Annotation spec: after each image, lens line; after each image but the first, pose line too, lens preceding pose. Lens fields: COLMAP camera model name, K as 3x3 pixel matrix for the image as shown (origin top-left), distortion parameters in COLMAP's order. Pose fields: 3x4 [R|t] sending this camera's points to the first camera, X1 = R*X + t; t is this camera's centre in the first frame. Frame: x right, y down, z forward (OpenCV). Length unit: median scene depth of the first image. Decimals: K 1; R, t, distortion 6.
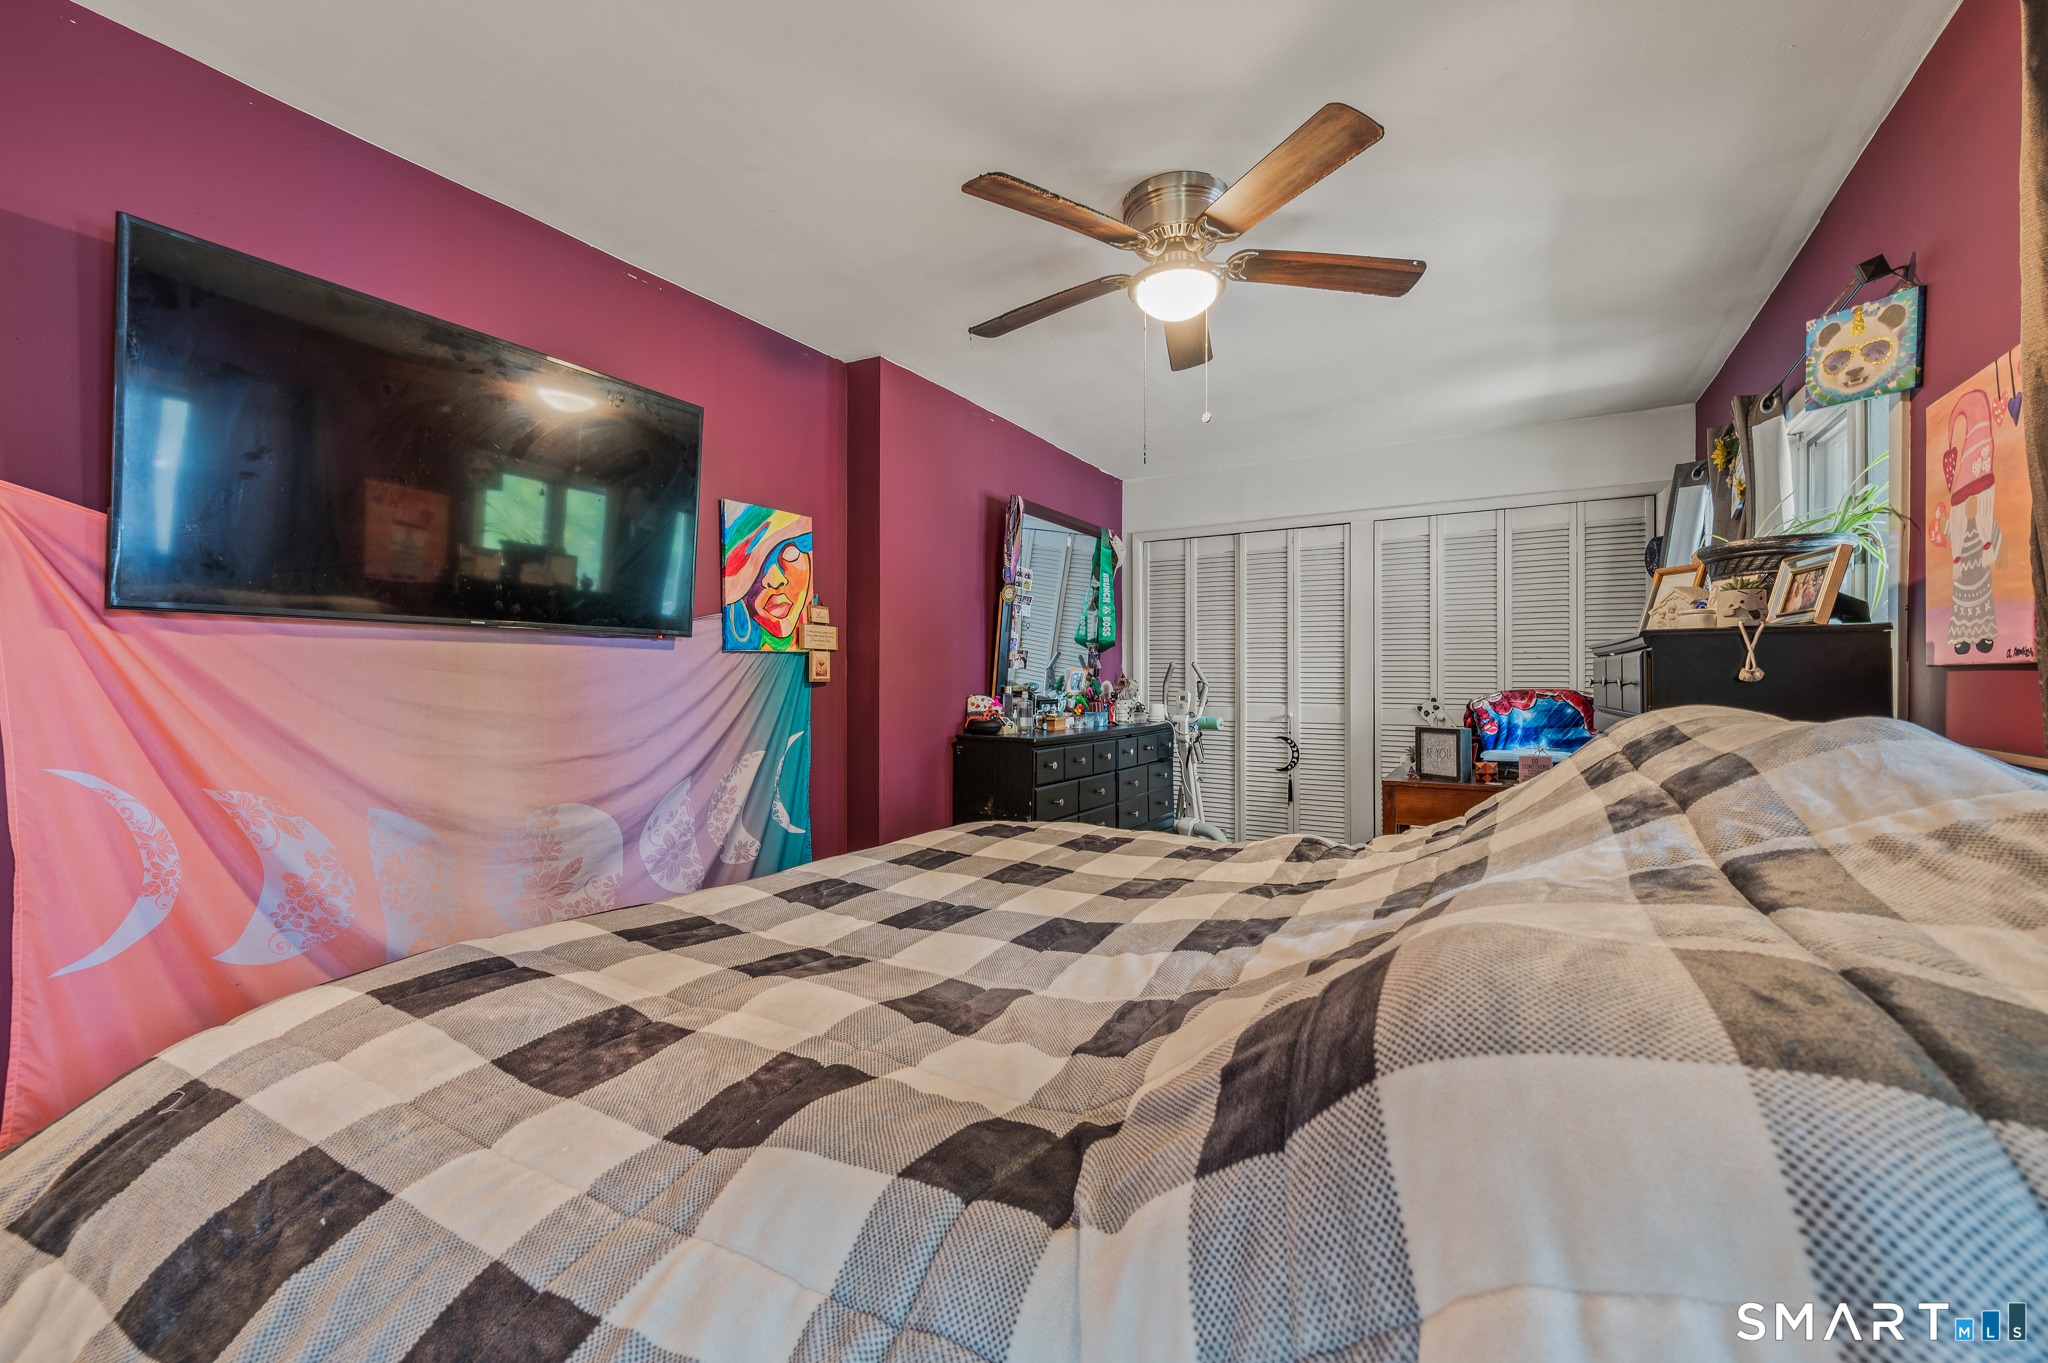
lens RADIAL K [[825.7, 0, 1022.9], [0, 825.7, 673.8], [0, 0, 1]] dist [-0.000679, -0.000016]
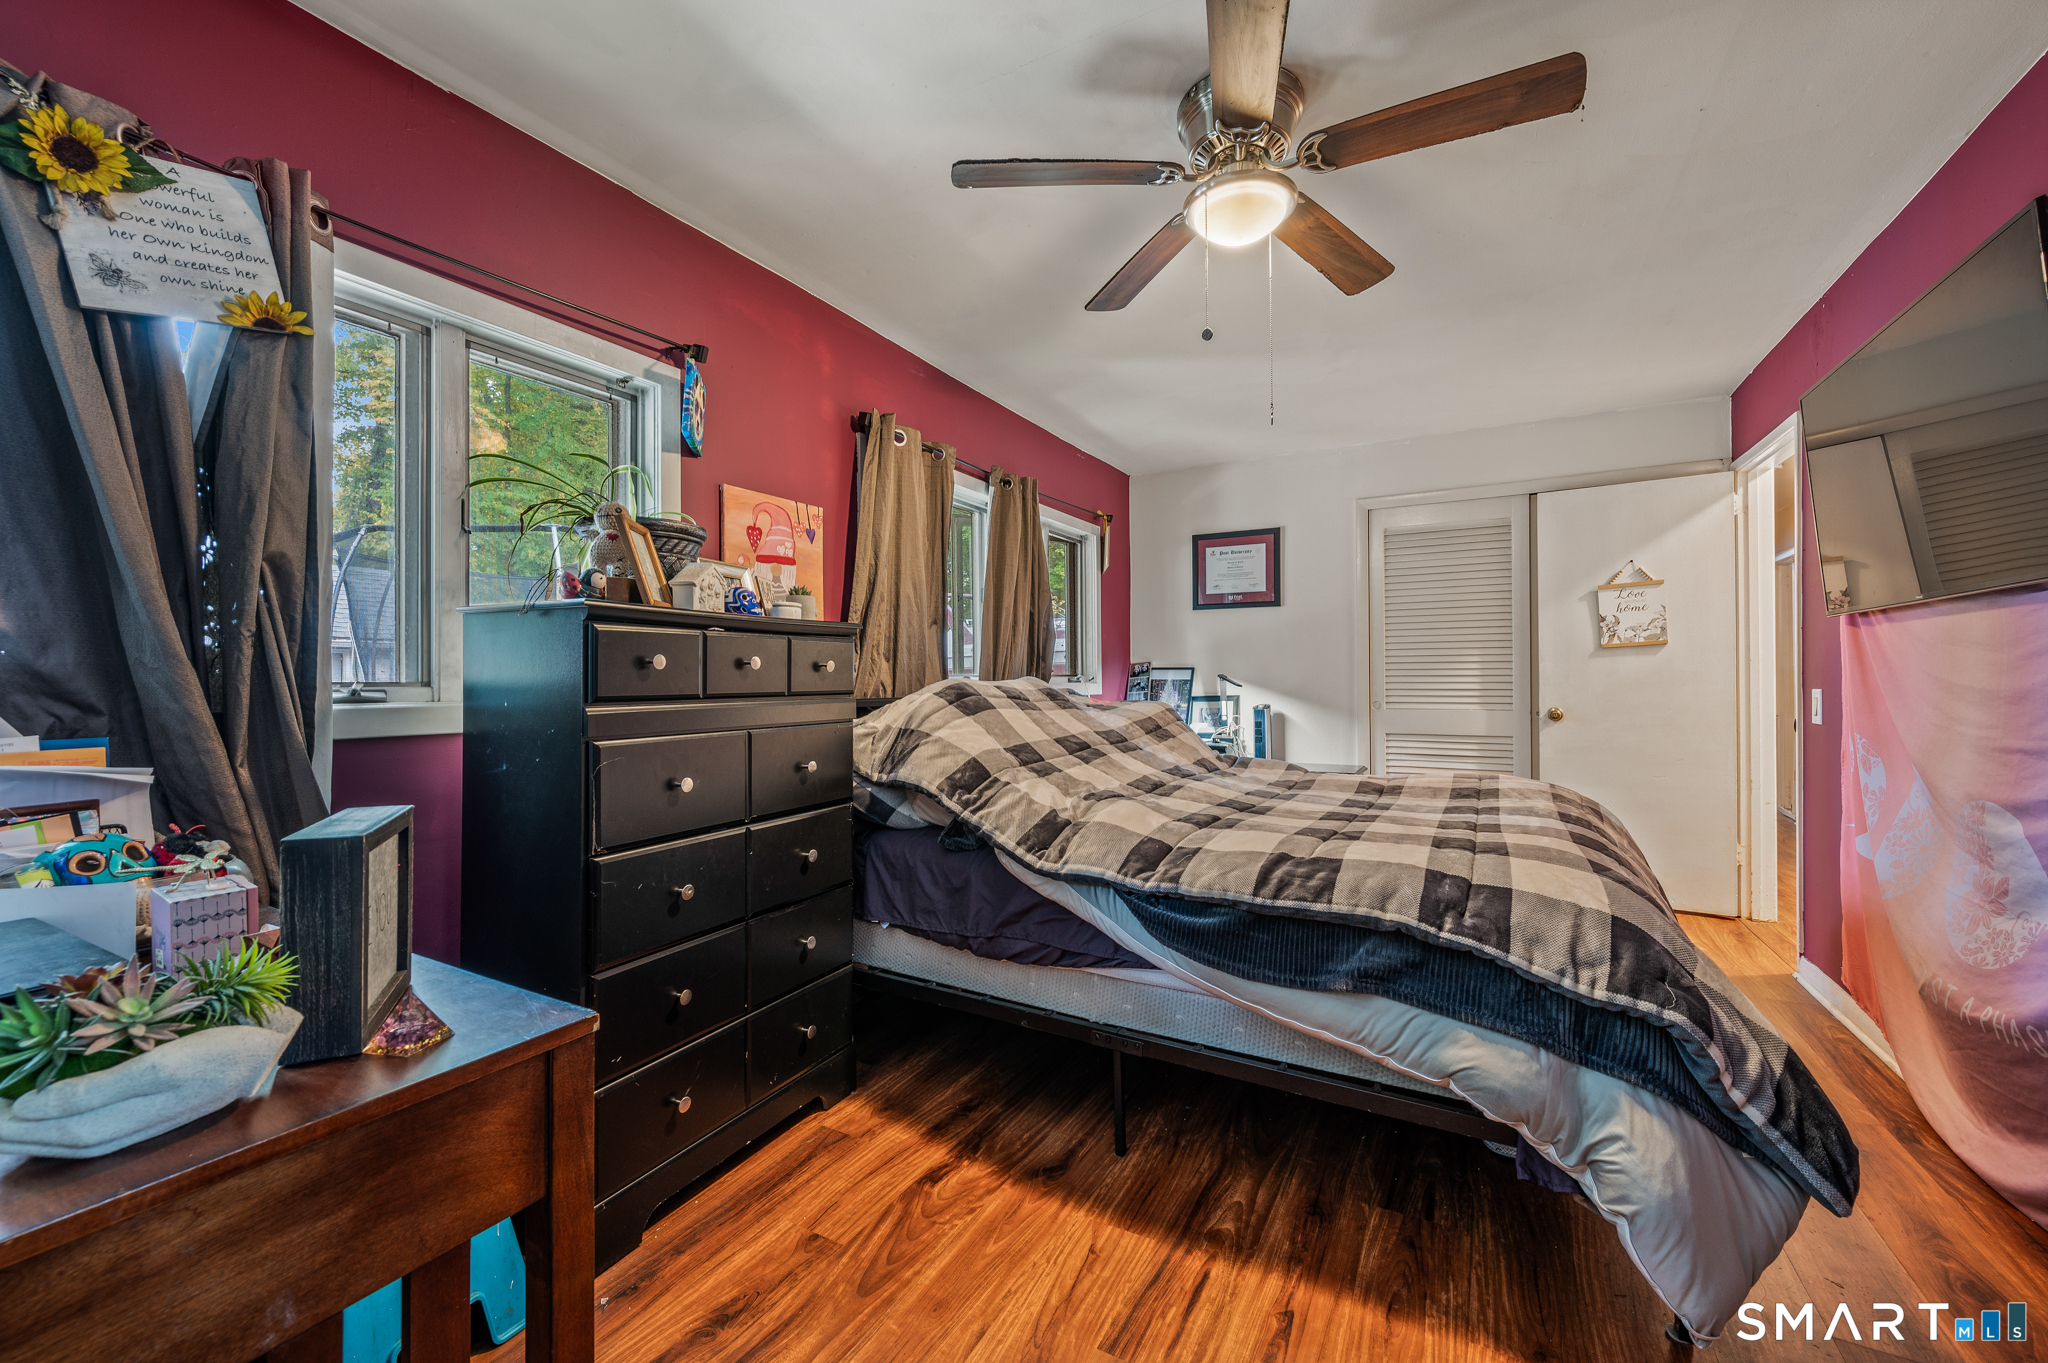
lens RADIAL K [[825.7, 0, 1027.0], [0, 825.7, 675.1], [0, 0, 1]] dist [-0.000679, -0.000016]
pose [[-0.998971, -0.000223, -0.045355, 0.238127], [0.000181, 0.999960, -0.008916, 0.015922], [0.045355, -0.008915, -0.998931, 0.987219]]
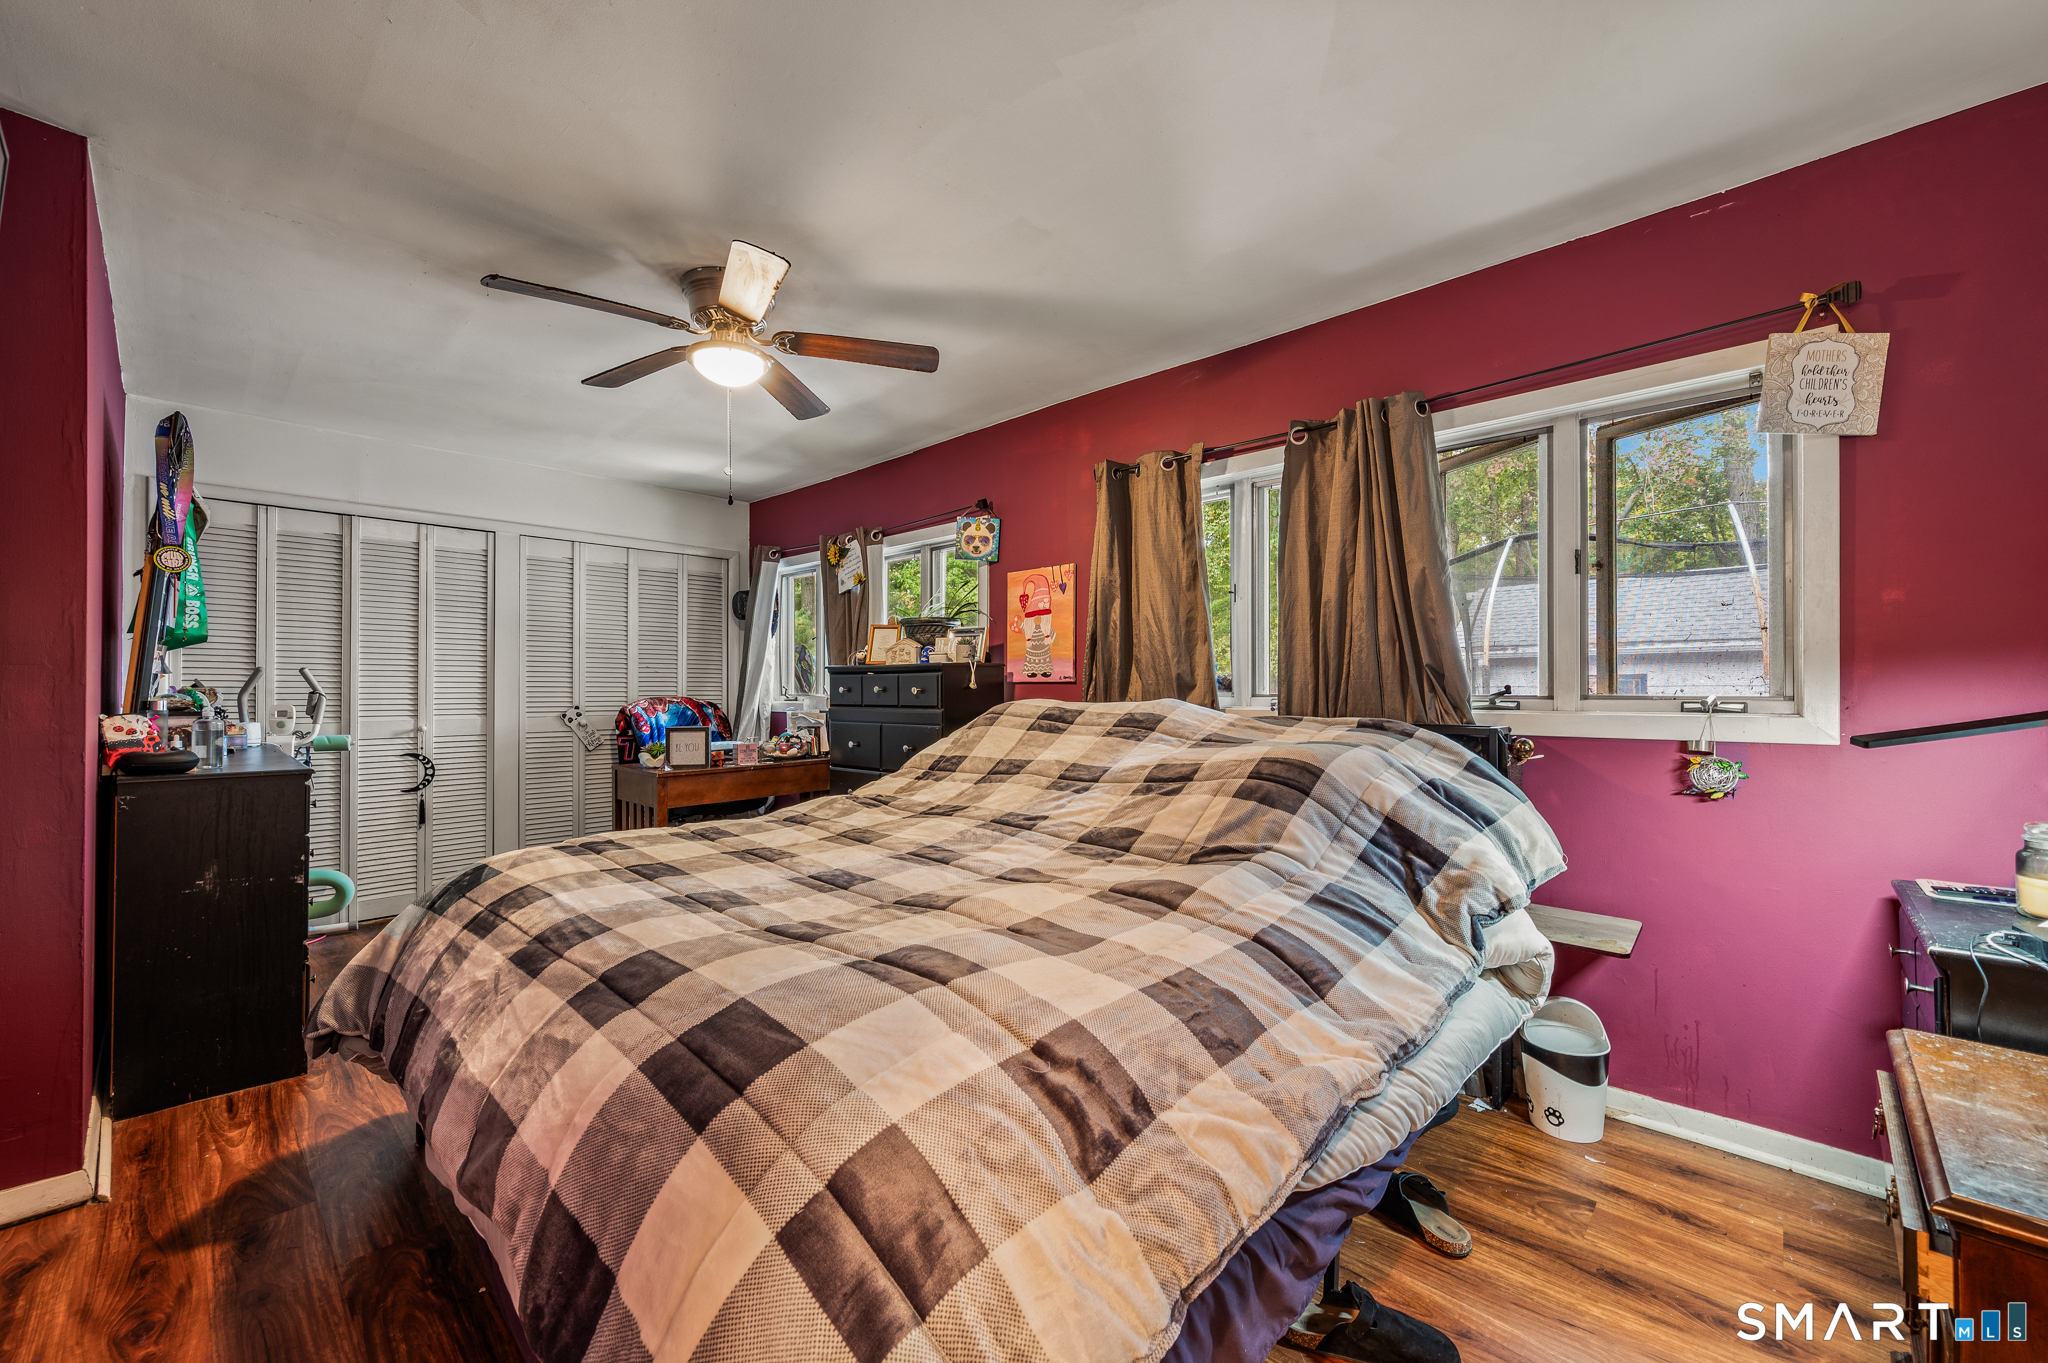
lens RADIAL K [[825.7, 0, 1031.0], [0, 825.7, 684.4], [0, 0, 1]] dist [-0.000679, -0.000016]
pose [[0.209435, 0.004445, 0.977812, -0.469082], [-0.004044, 0.999985, -0.003680, 0.001891], [-0.977814, -0.003184, 0.209450, 0.169815]]
